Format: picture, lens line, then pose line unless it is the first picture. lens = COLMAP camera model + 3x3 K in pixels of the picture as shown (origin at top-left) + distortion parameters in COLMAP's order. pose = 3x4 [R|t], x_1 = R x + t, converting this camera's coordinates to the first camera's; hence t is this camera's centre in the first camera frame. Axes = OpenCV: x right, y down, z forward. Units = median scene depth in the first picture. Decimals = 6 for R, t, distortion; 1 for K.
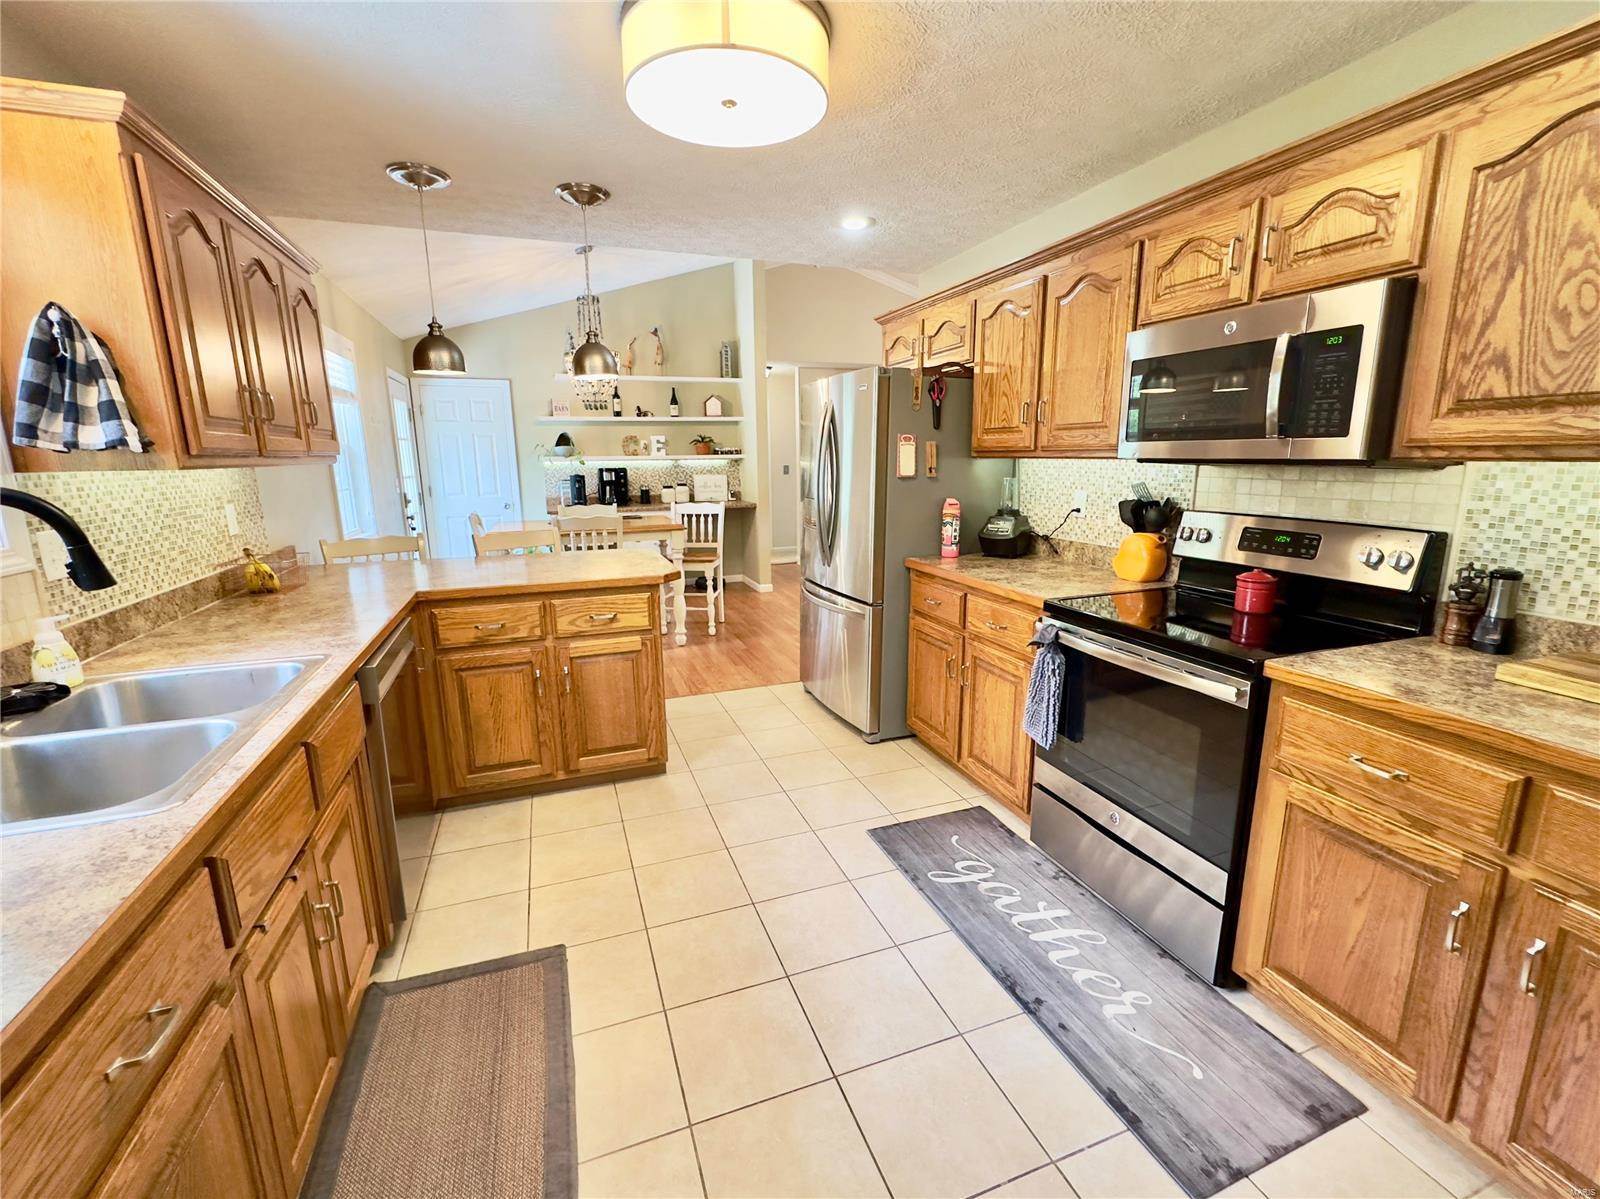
lens RADIAL K [[637.0, 0, 800.0], [0, 637.0, 599.5], [0, 0, 1]] dist [-0.002127, 0.000510]
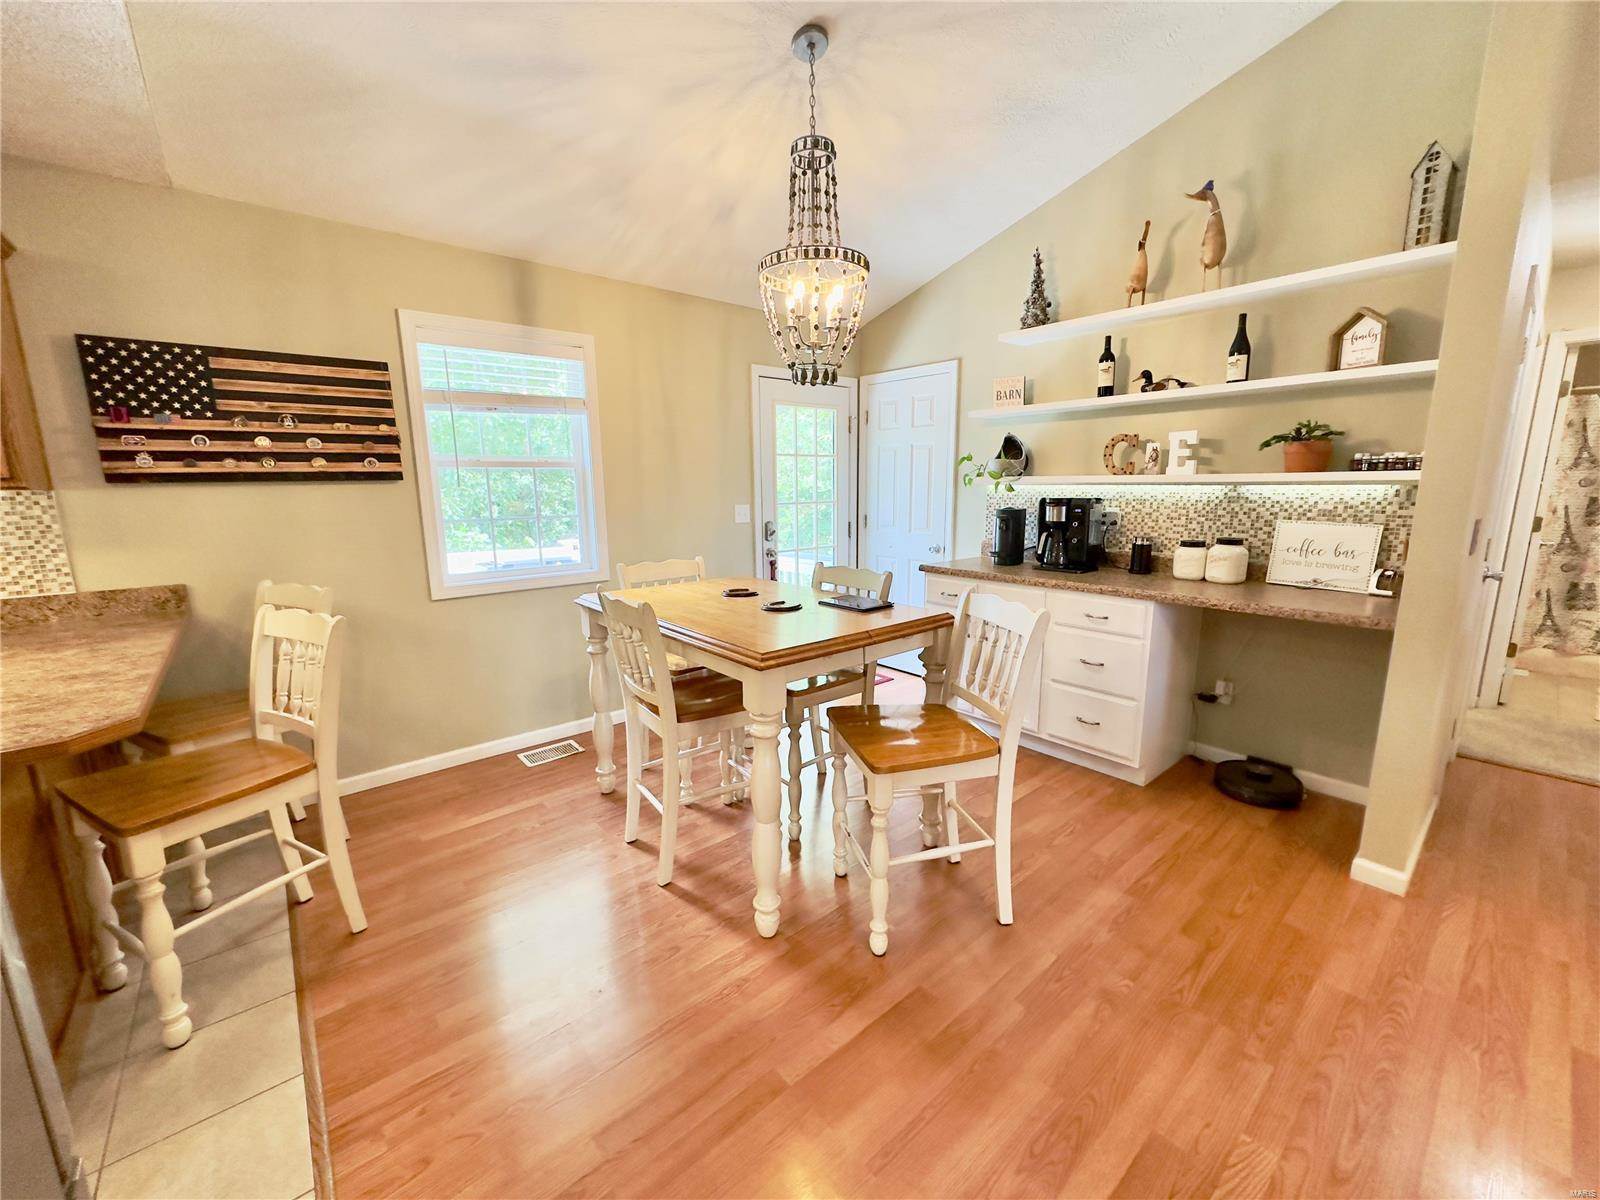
lens RADIAL K [[637.0, 0, 800.0], [0, 637.0, 600.0], [0, 0, 1]] dist [-0.002127, 0.000510]
pose [[0.365170, 0.174885, -0.914366, 0.111032], [-0.200150, 0.973976, 0.106353, -0.133377], [0.909170, 0.144174, 0.390670, 0.591883]]
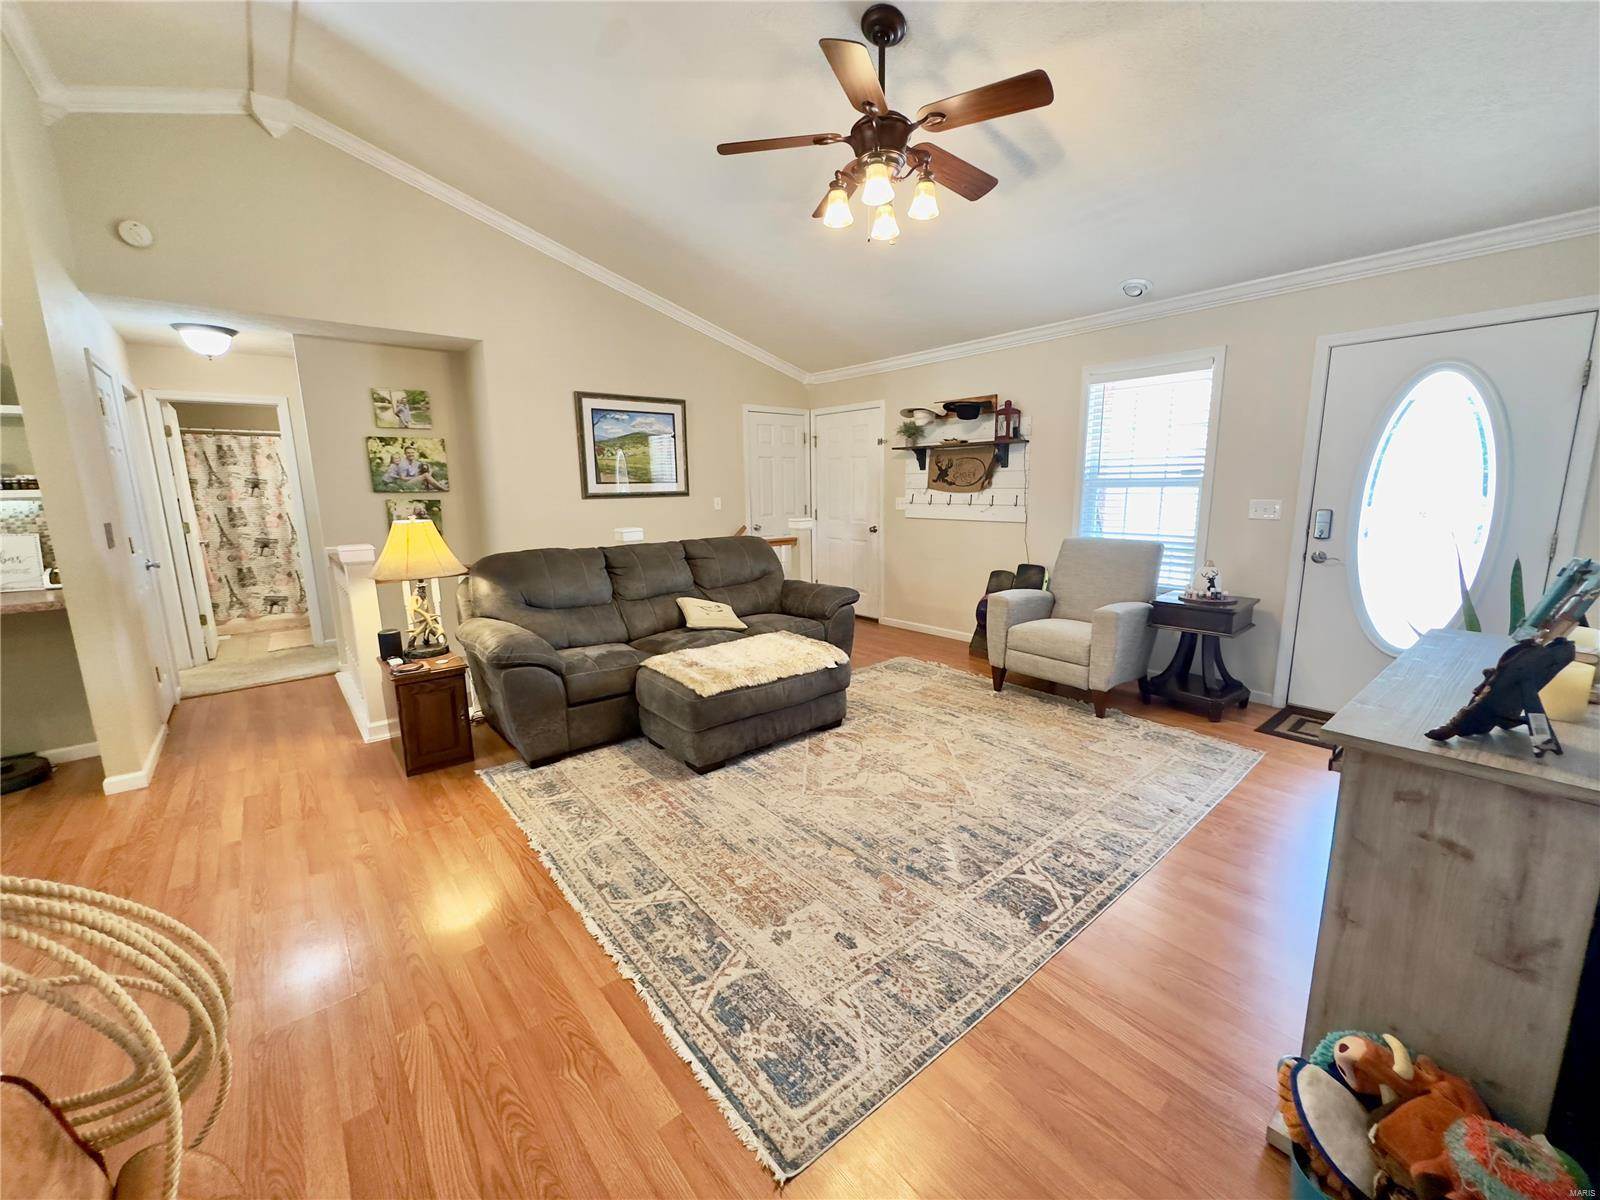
lens RADIAL K [[637.0, 0, 800.0], [0, 637.0, 600.0], [0, 0, 1]] dist [-0.002127, 0.000510]
pose [[0.933795, -0.069629, 0.350967, 0.244297], [0.085779, 0.995842, -0.030659, -0.093453], [-0.347373, 0.058735, 0.935886, 0.412747]]
